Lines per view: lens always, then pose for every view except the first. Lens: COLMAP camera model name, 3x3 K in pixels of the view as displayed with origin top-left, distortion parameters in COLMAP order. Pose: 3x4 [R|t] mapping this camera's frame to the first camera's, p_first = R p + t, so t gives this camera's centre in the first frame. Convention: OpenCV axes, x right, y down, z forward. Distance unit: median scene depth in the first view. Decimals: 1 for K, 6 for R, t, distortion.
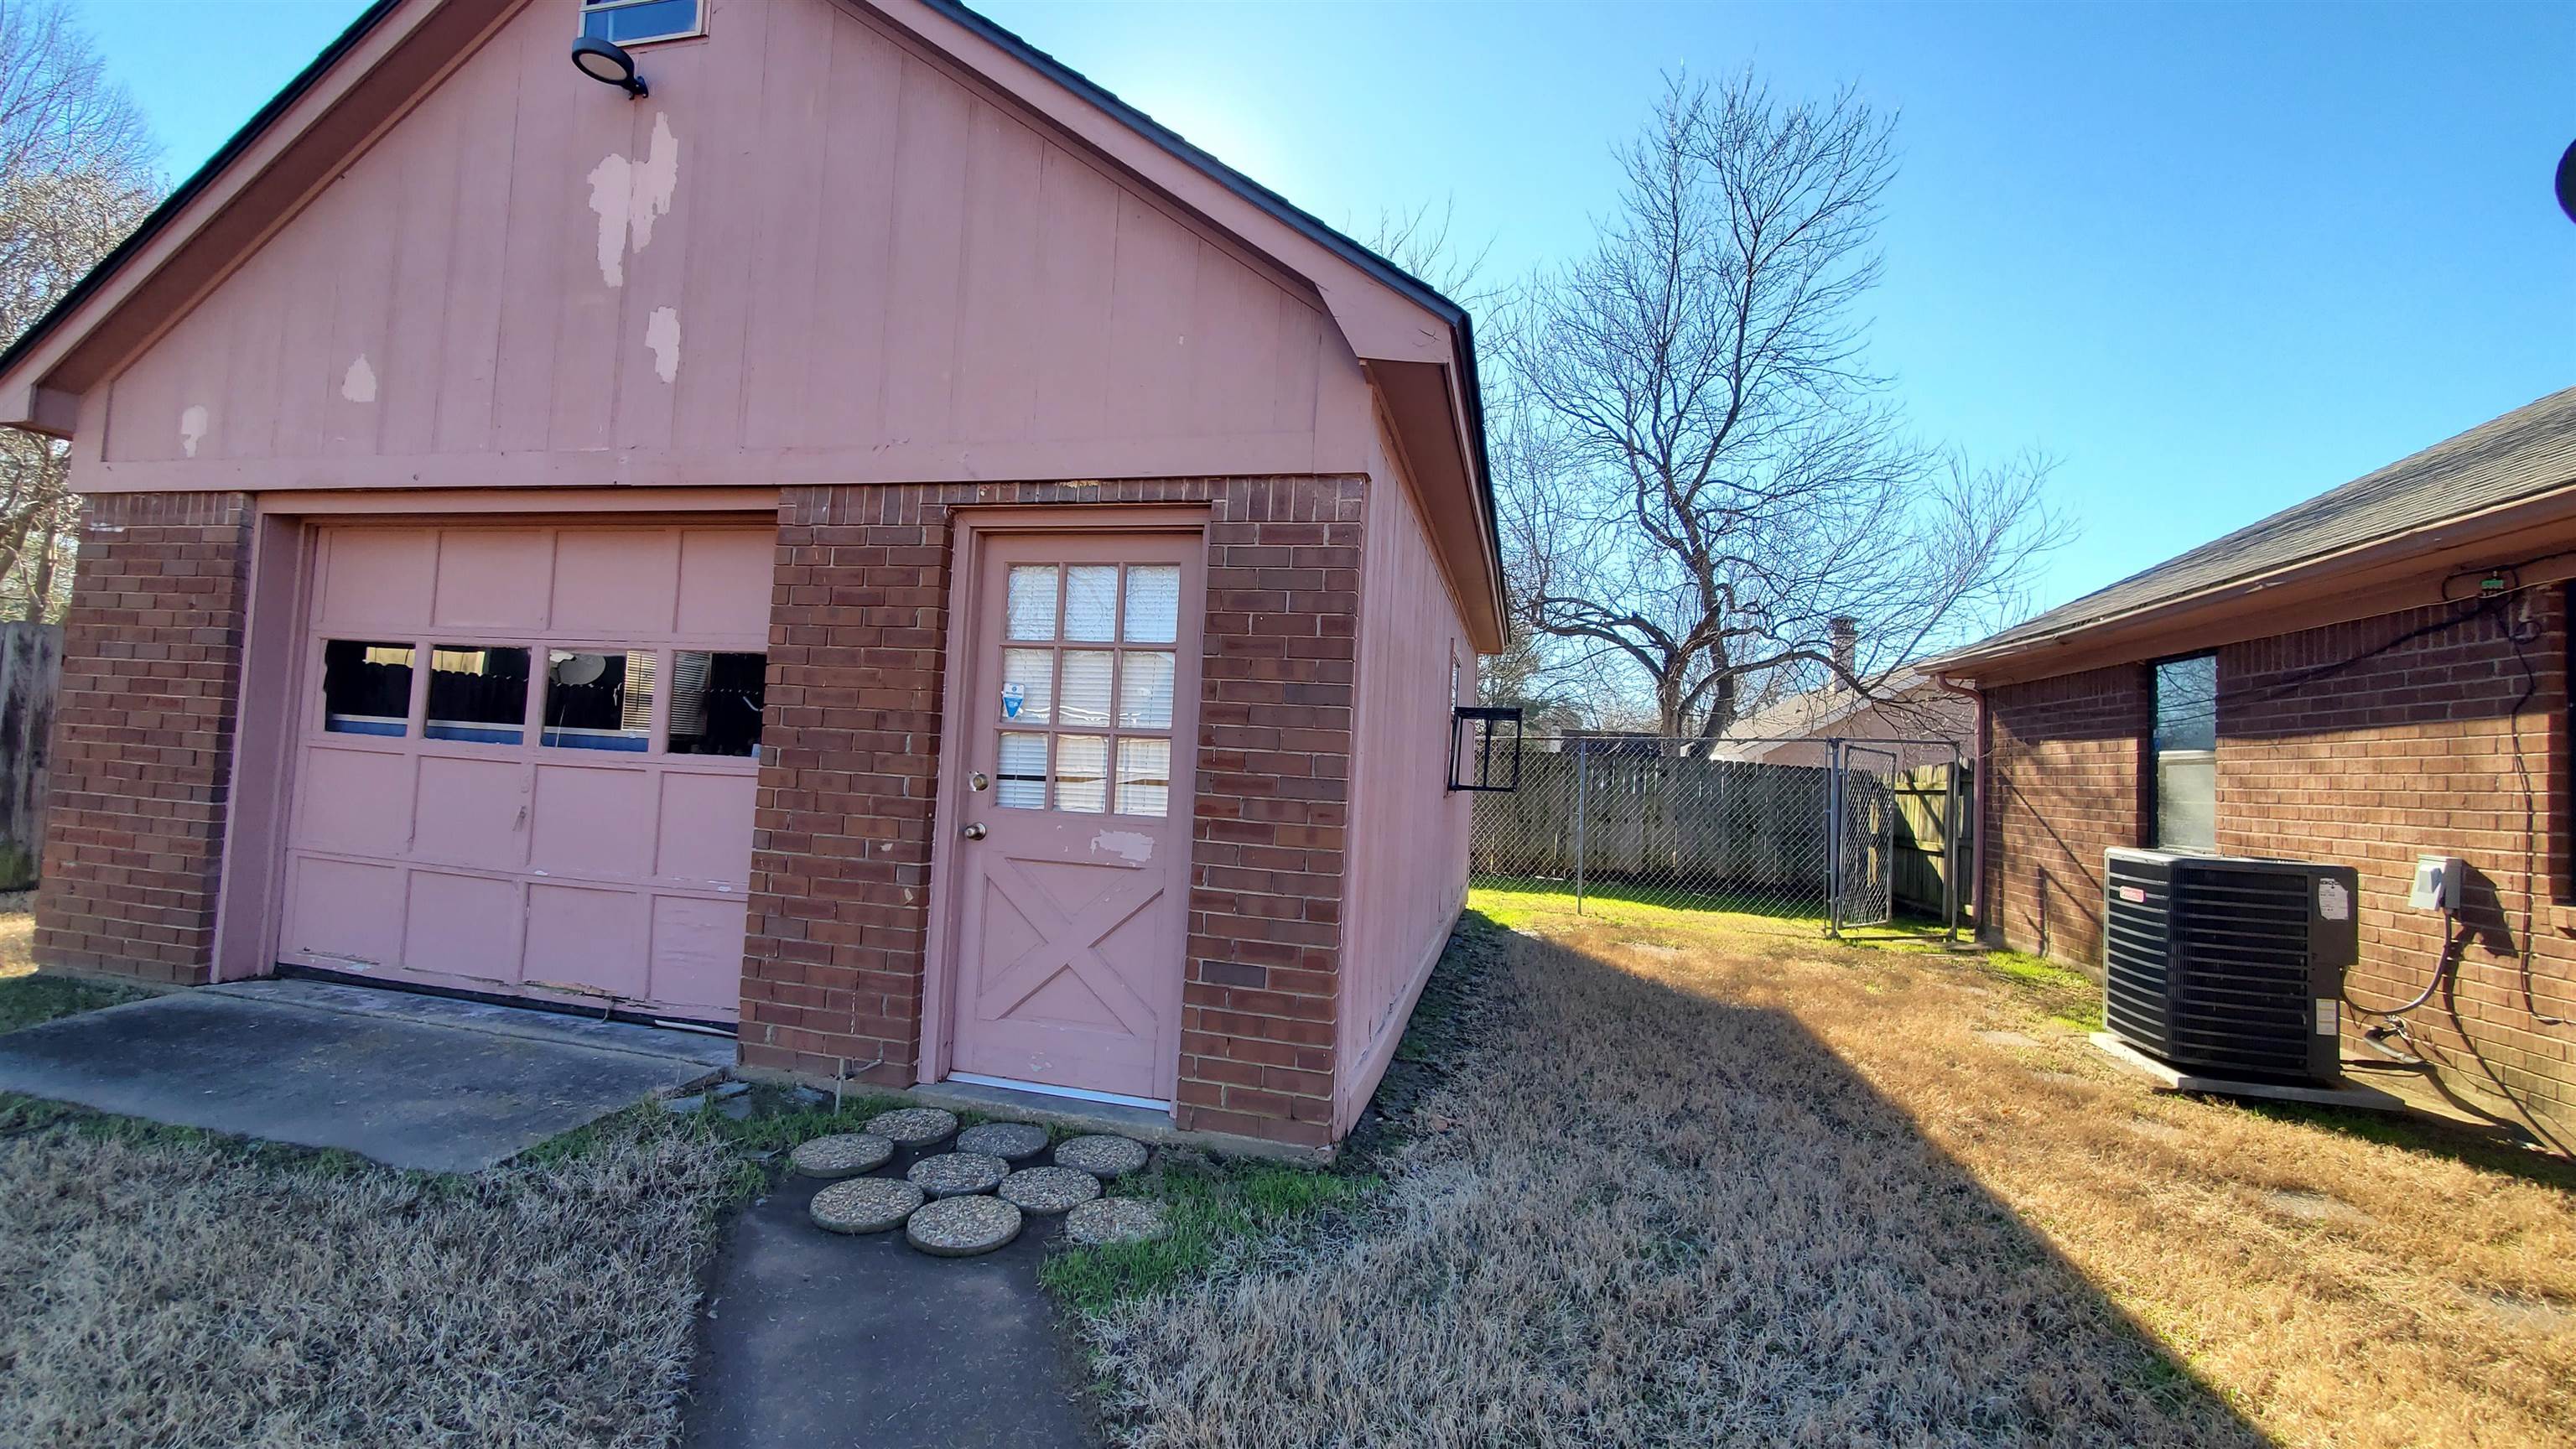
lens RADIAL K [[1027.1, 0, 1262.3], [0, 1027.1, 714.0], [0, 0, 1]] dist [-0.000140, -0.000332]
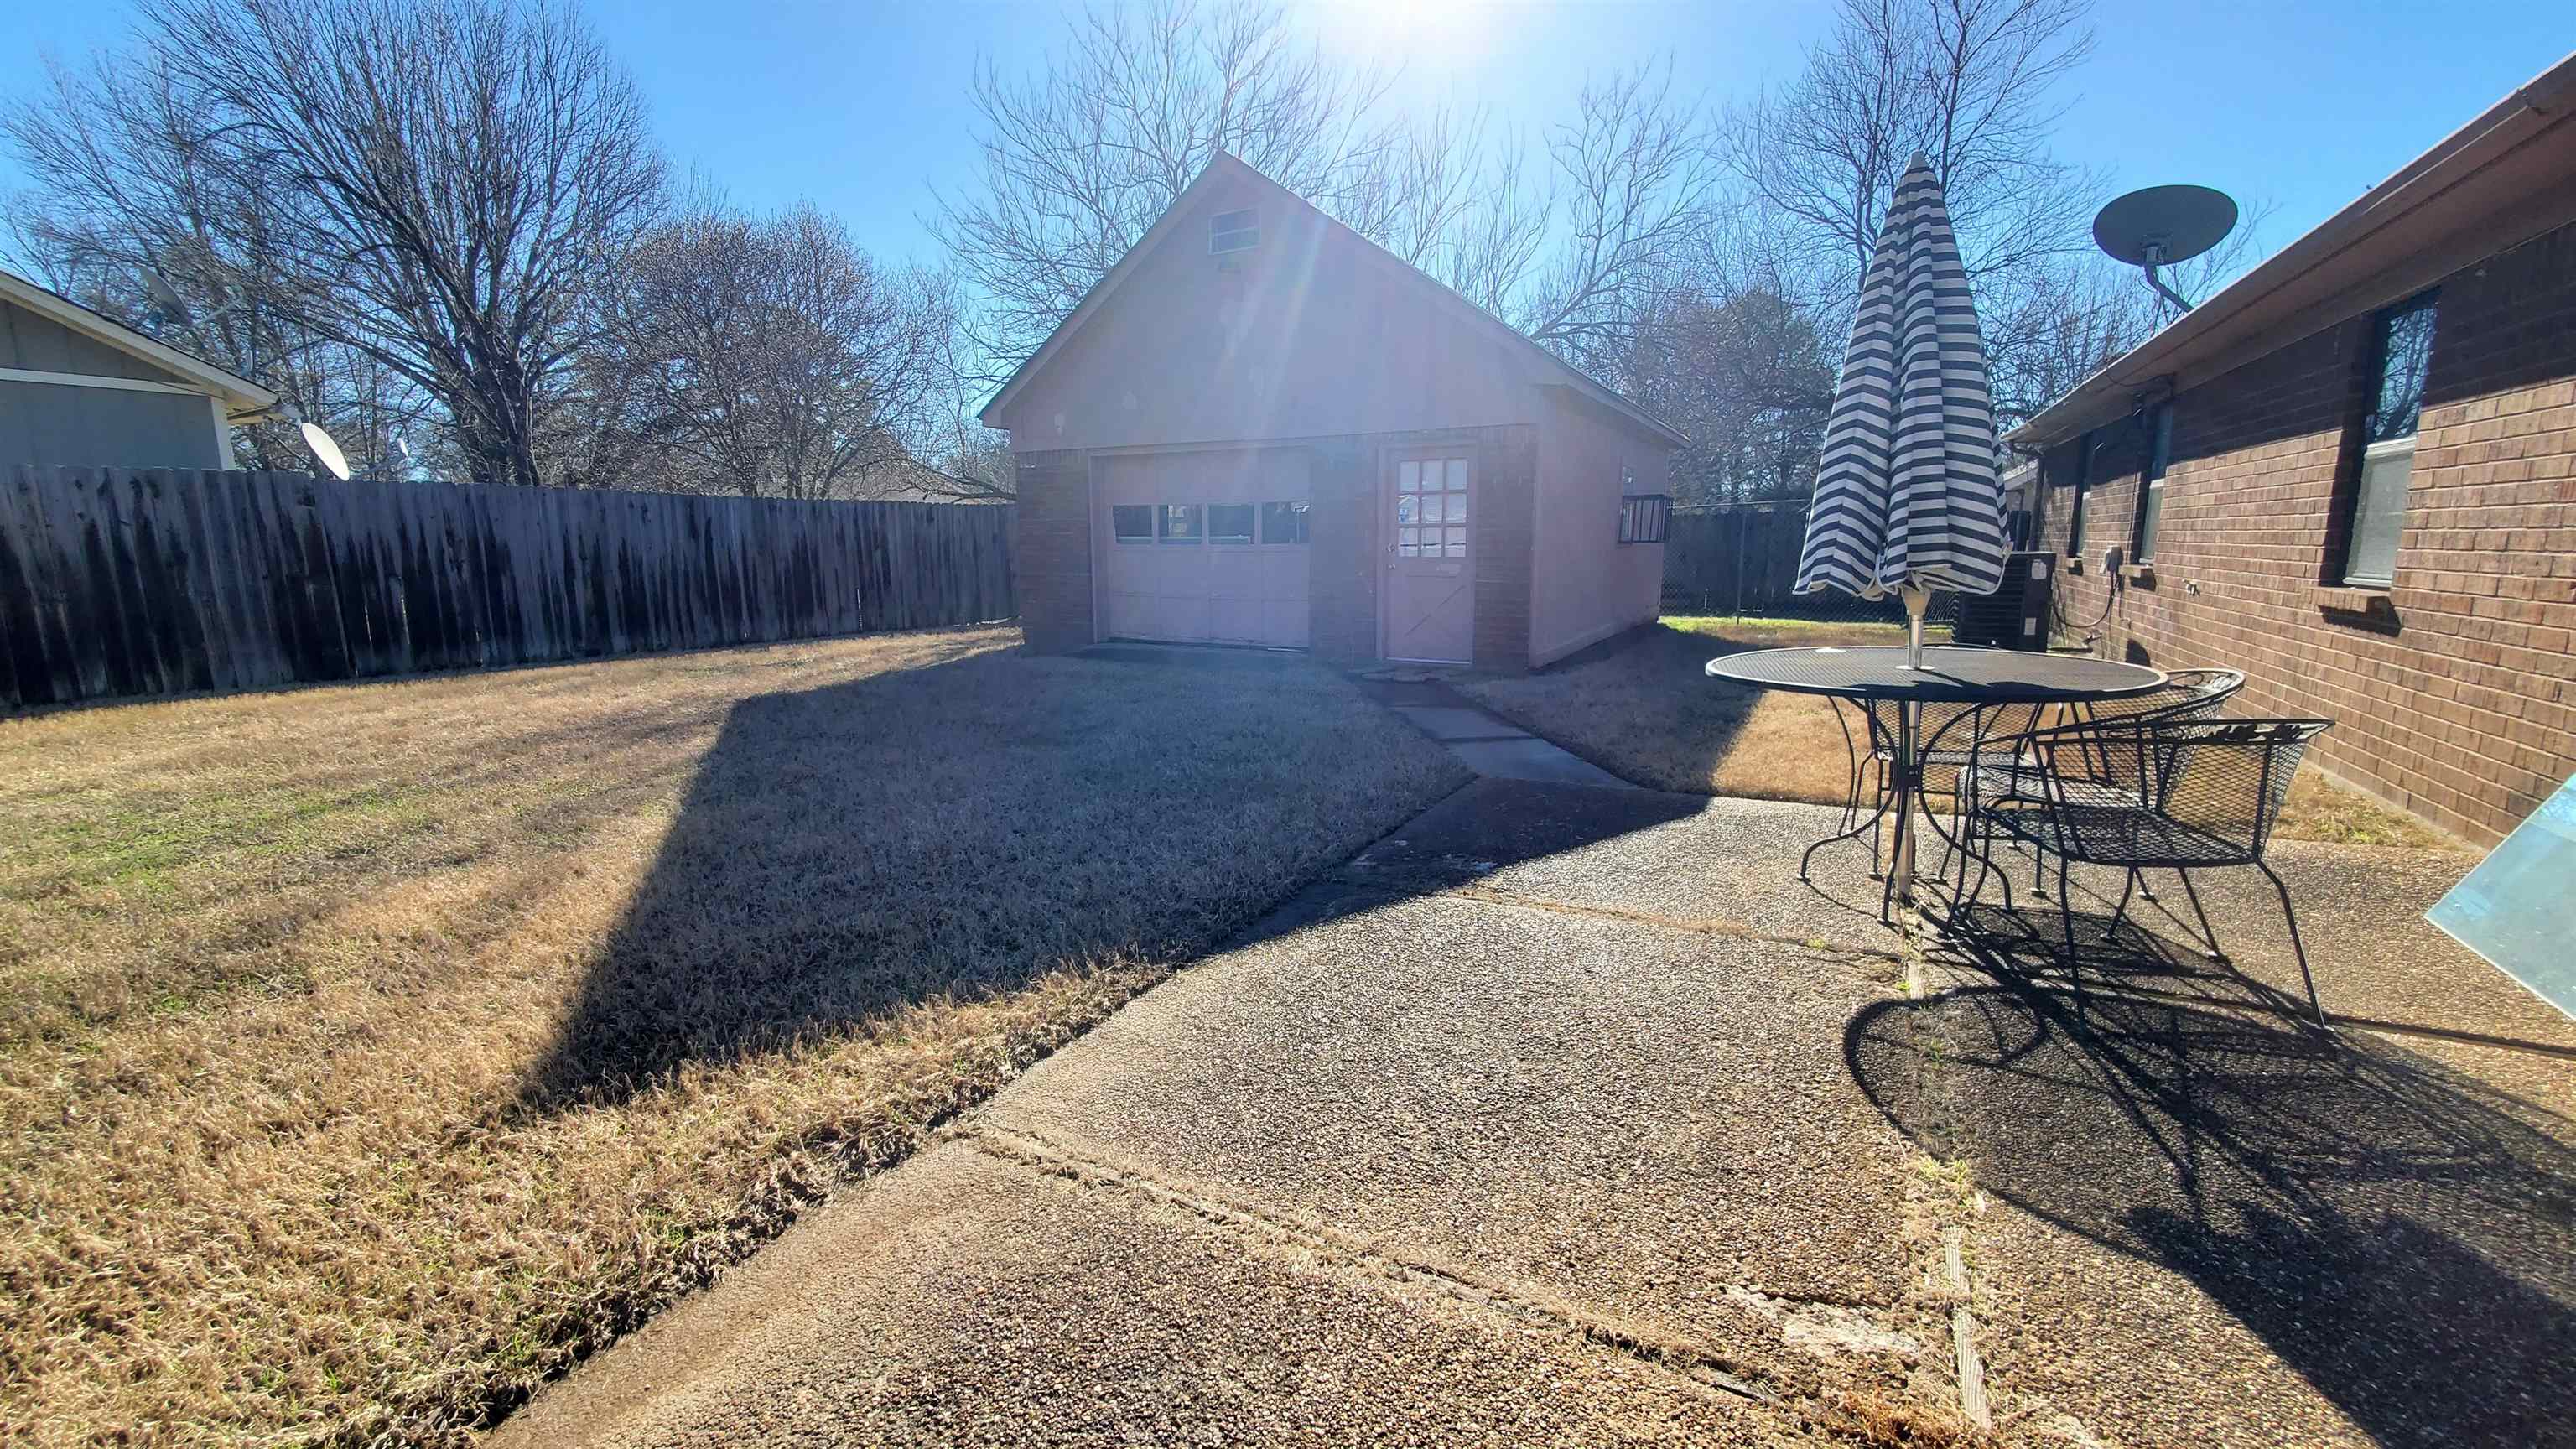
lens RADIAL K [[1027.1, 0, 1262.3], [0, 1027.1, 714.0], [0, 0, 1]] dist [-0.000140, -0.000332]
pose [[0.964293, -0.015253, -0.264400, 0.092849], [0.071152, 0.976557, 0.203161, -0.075491], [0.255103, -0.214720, 0.942772, -1.652158]]
